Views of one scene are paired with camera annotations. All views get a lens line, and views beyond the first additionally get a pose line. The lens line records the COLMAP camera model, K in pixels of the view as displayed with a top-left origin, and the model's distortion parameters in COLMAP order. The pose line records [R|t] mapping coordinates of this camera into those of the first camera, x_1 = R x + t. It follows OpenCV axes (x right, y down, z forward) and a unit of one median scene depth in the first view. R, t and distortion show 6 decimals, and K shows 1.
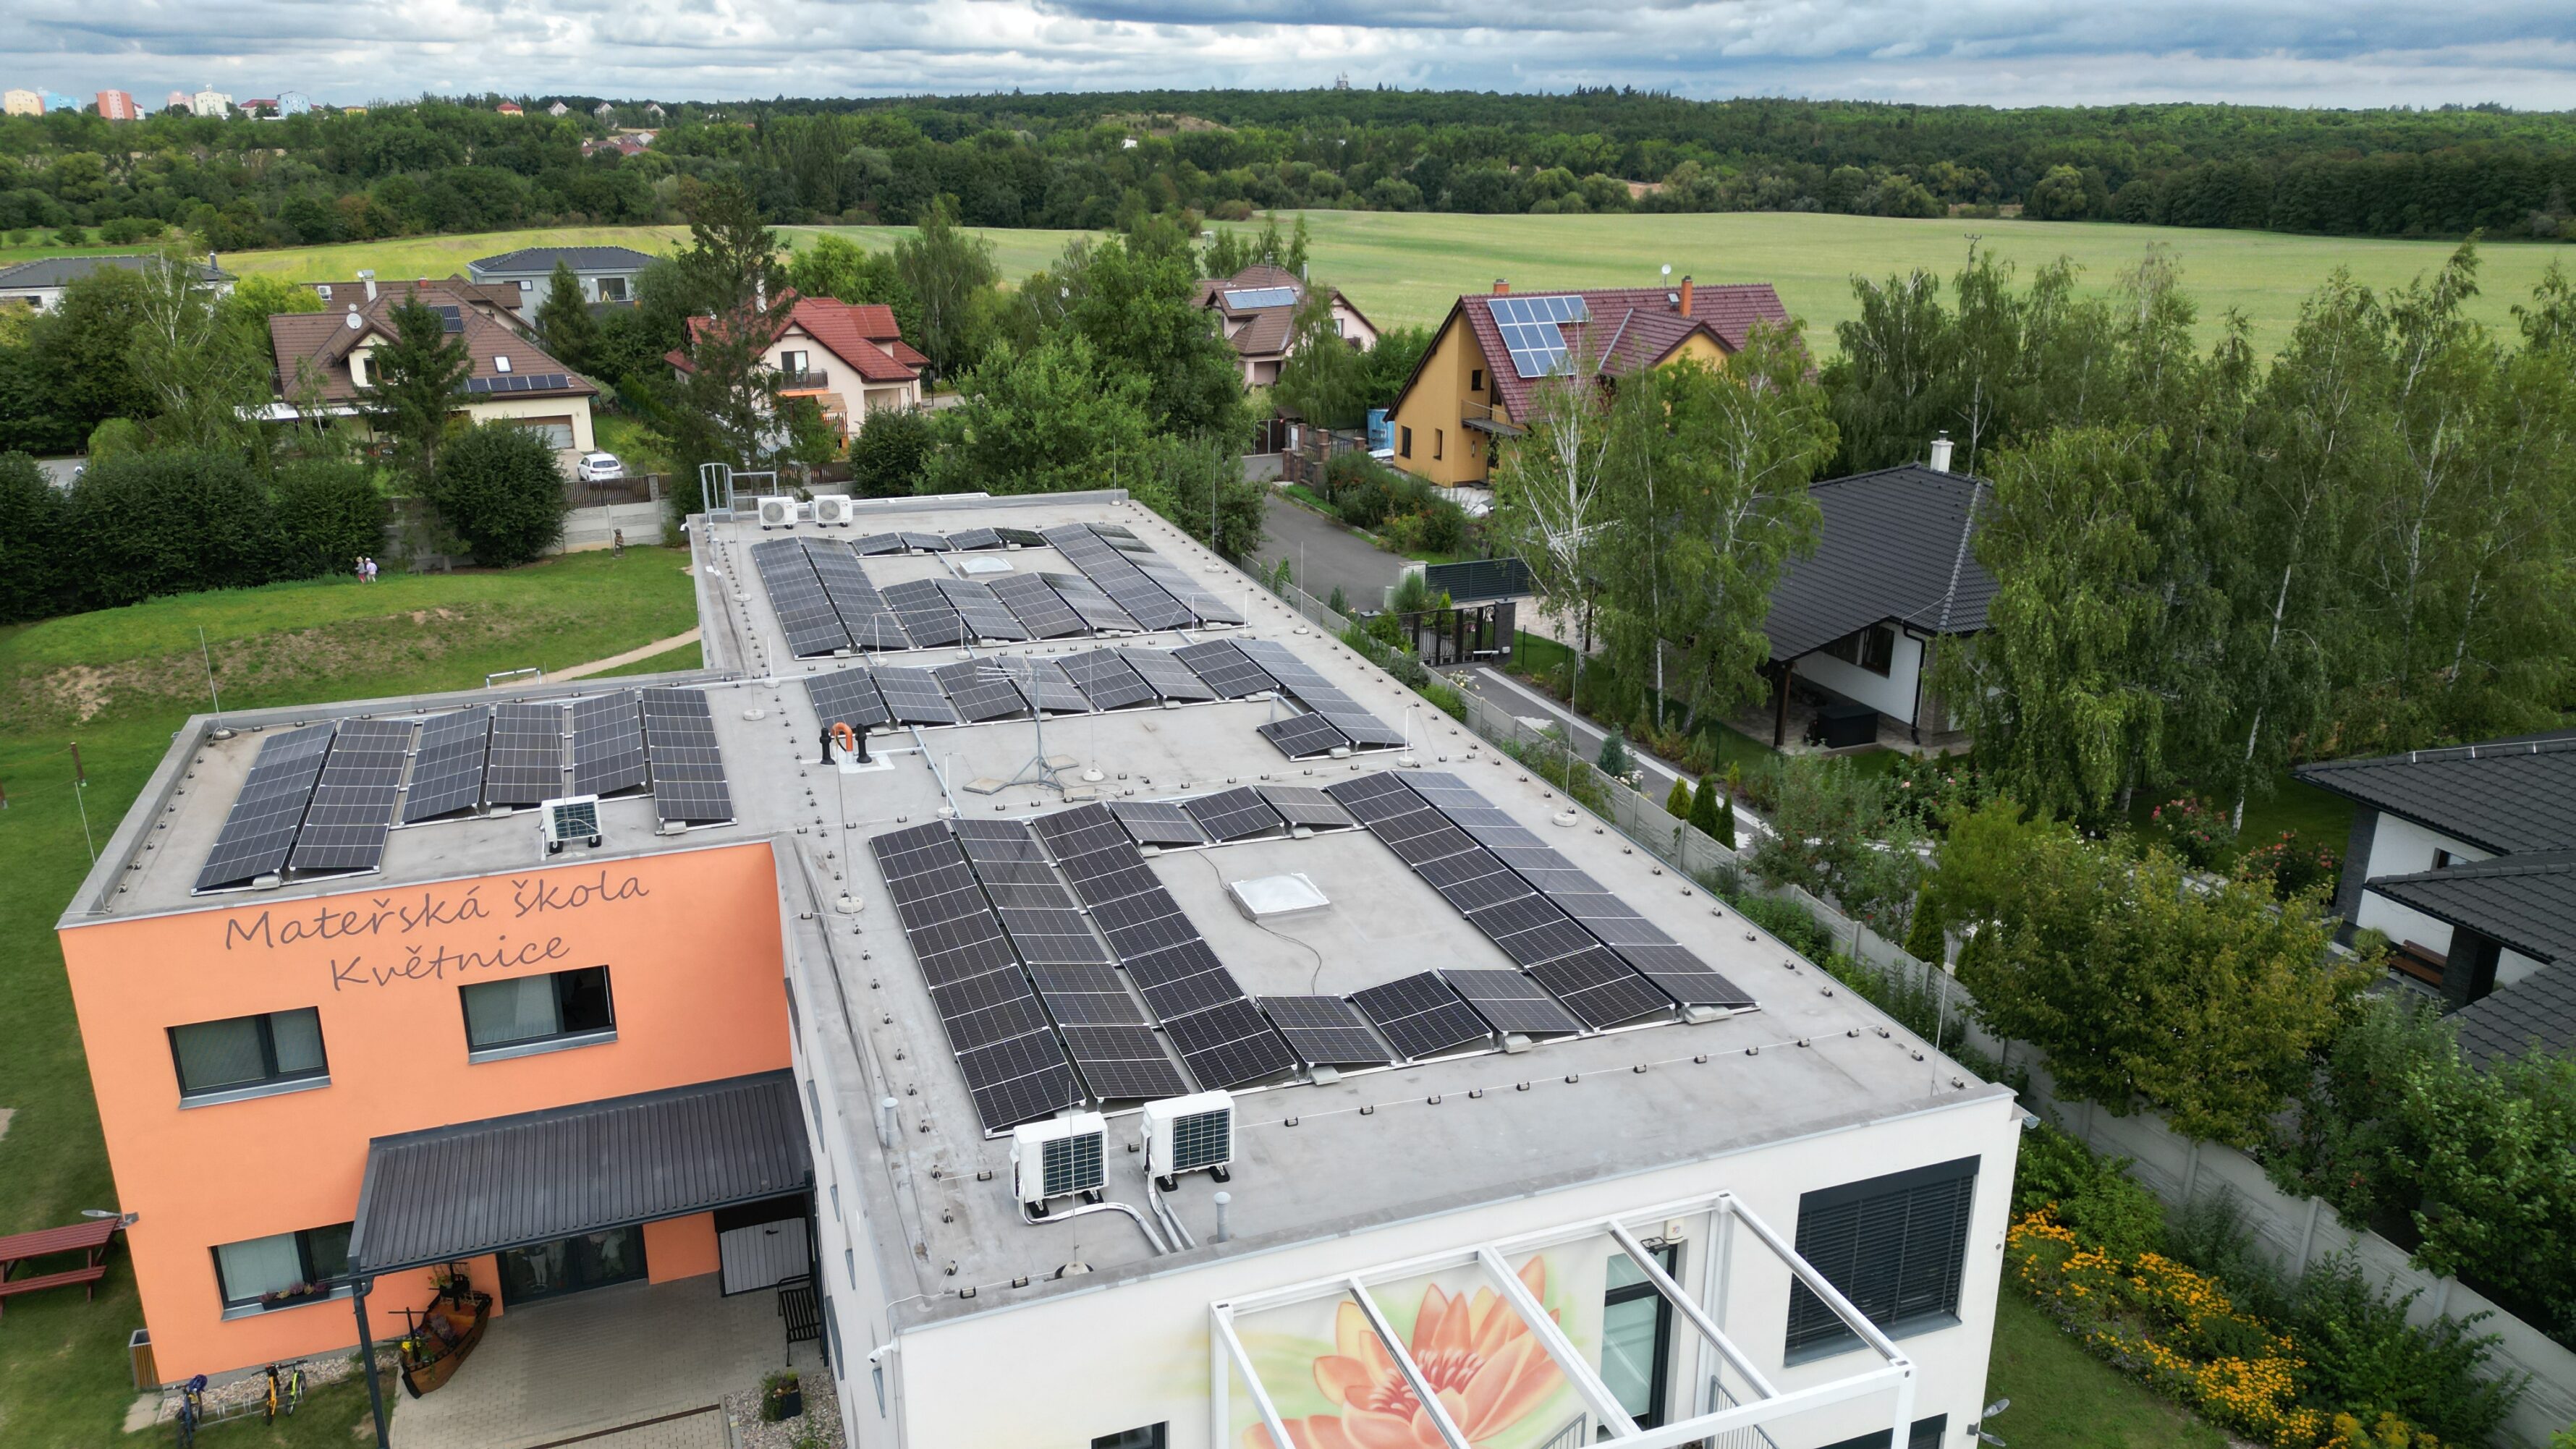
lens RADIAL K [[1799.4, 0, 1282.9], [0, 1799.4, 720.1], [0, 0, 1]] dist [0.061281, -0.054032]
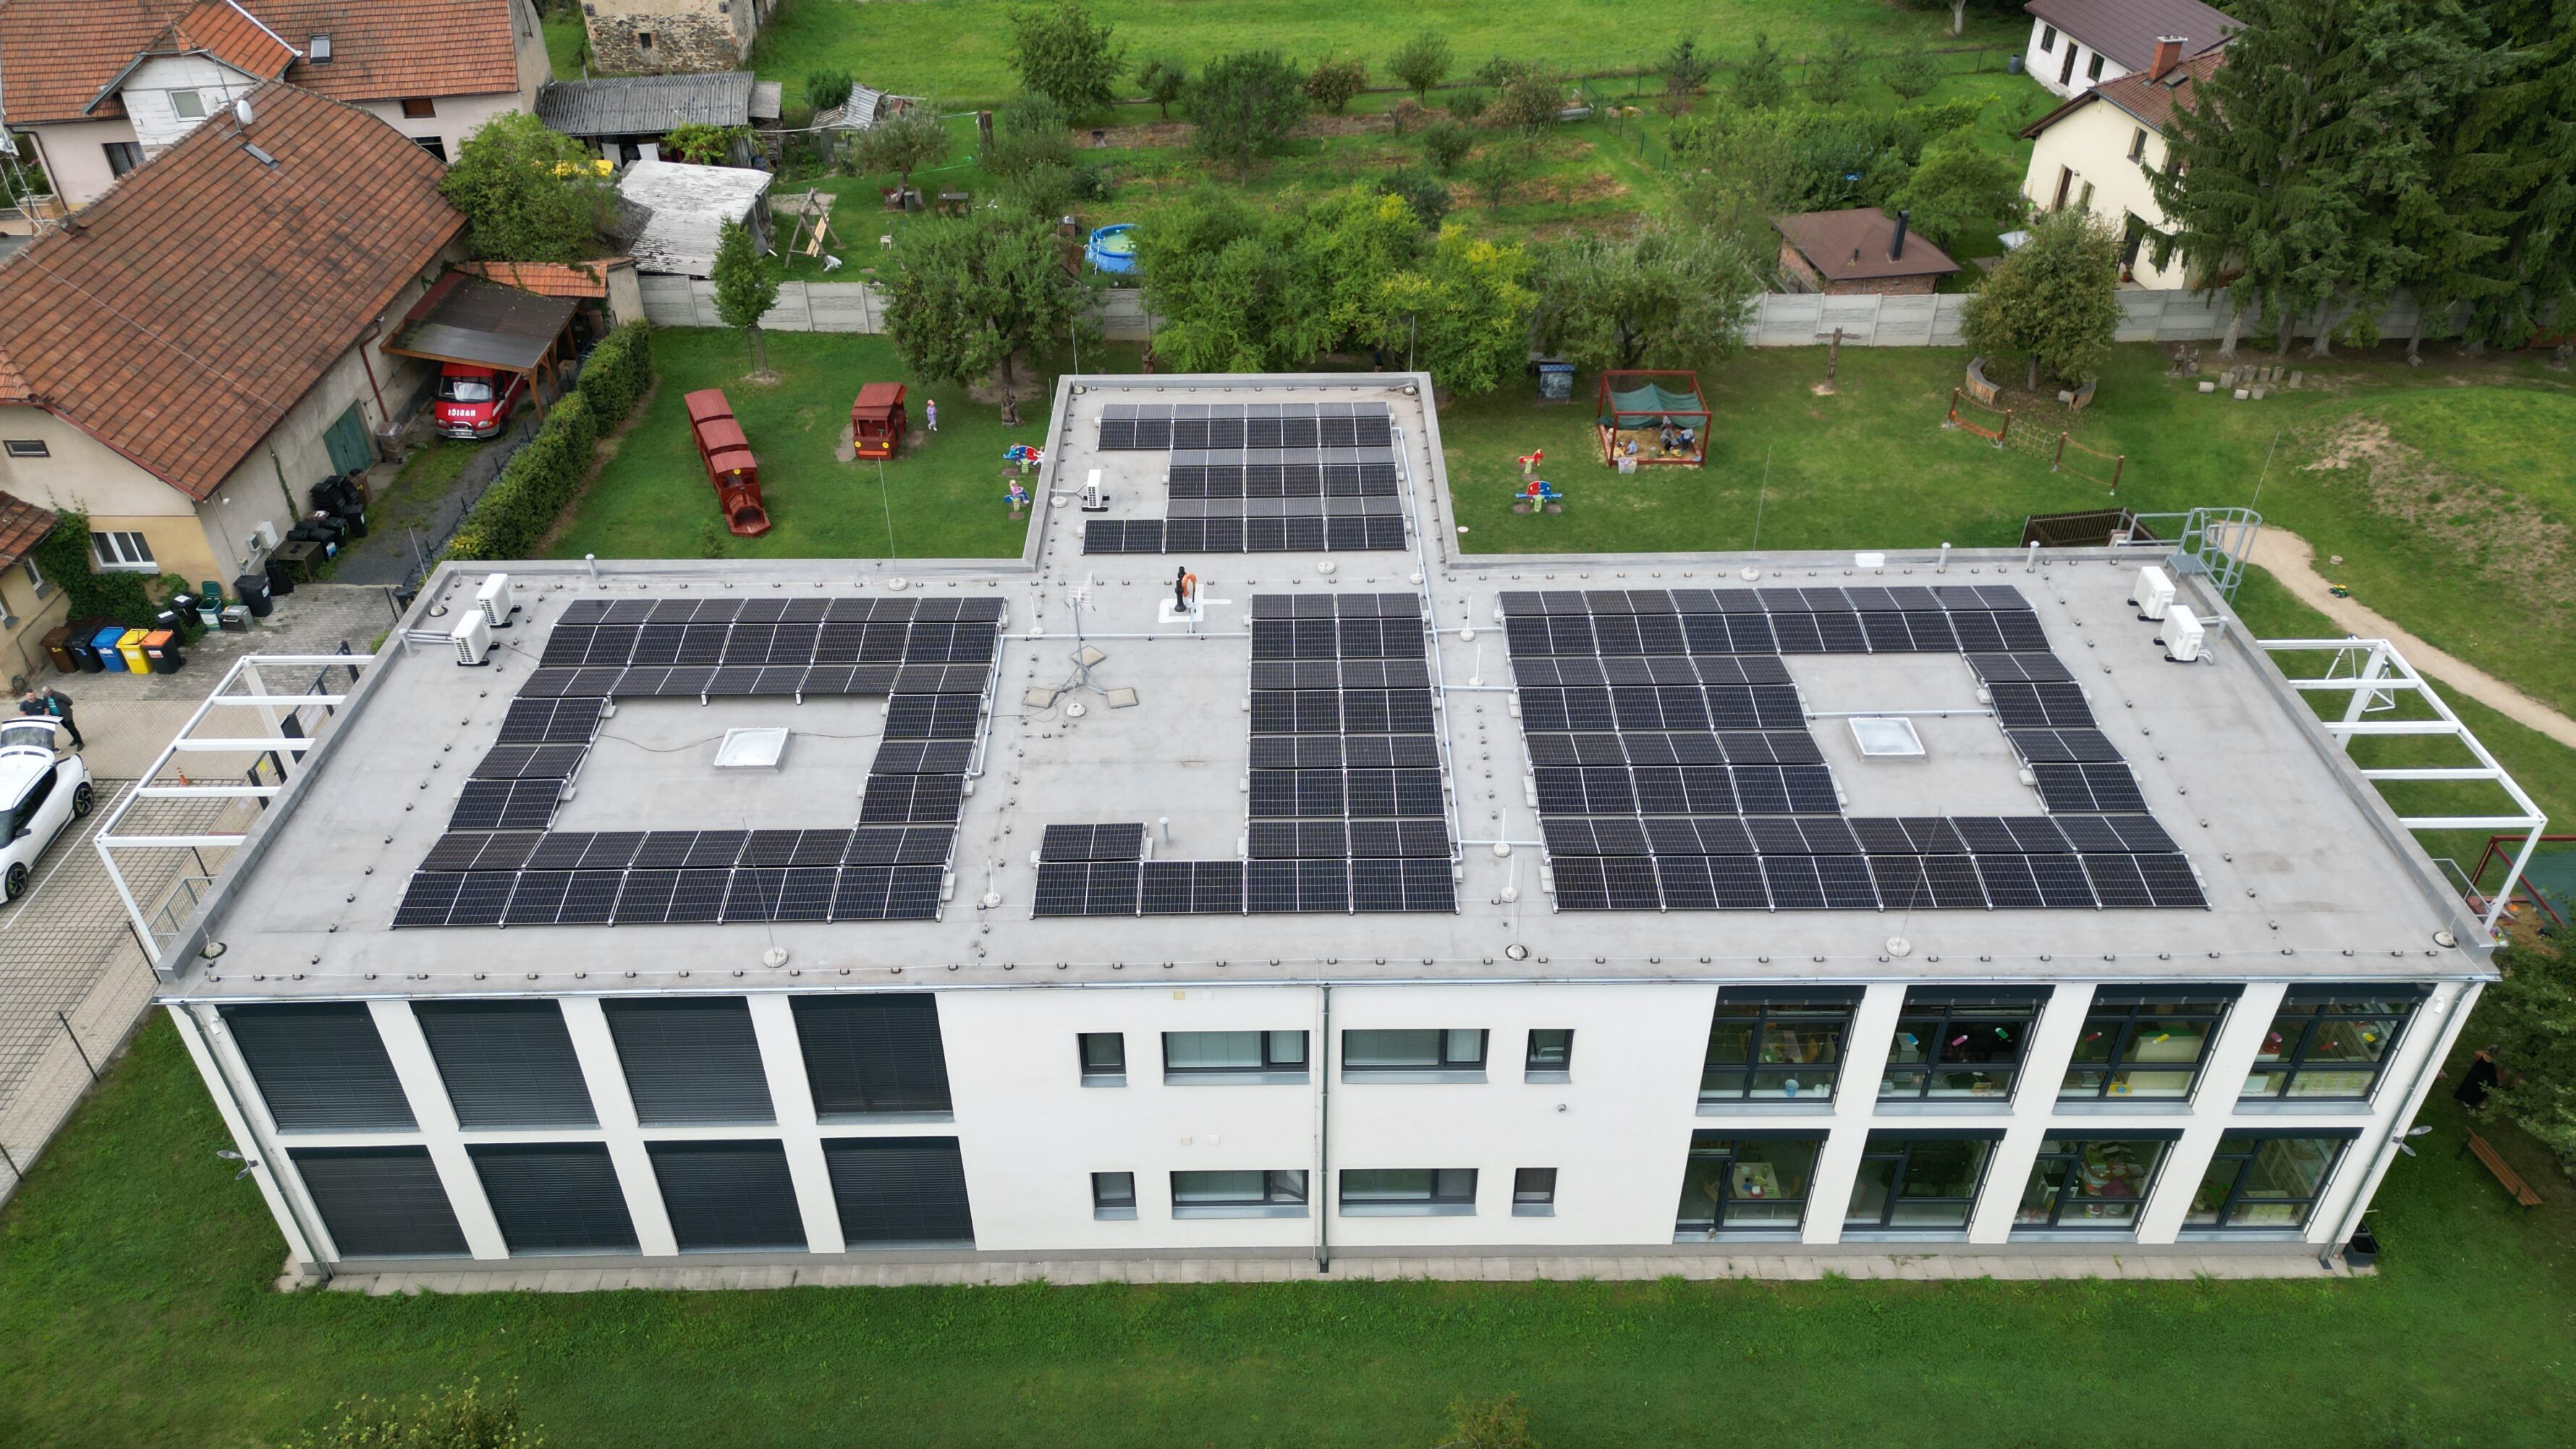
lens RADIAL K [[1787.3, 0, 1279.8], [0, 1787.3, 717.0], [0, 0, 1]] dist [0.052464, -0.048152]
pose [[-0.333776, 0.555435, -0.761634, 0.808746], [-0.287971, 0.709263, 0.643442, -0.830584], [0.897589, 0.434094, -0.076786, 1.355188]]
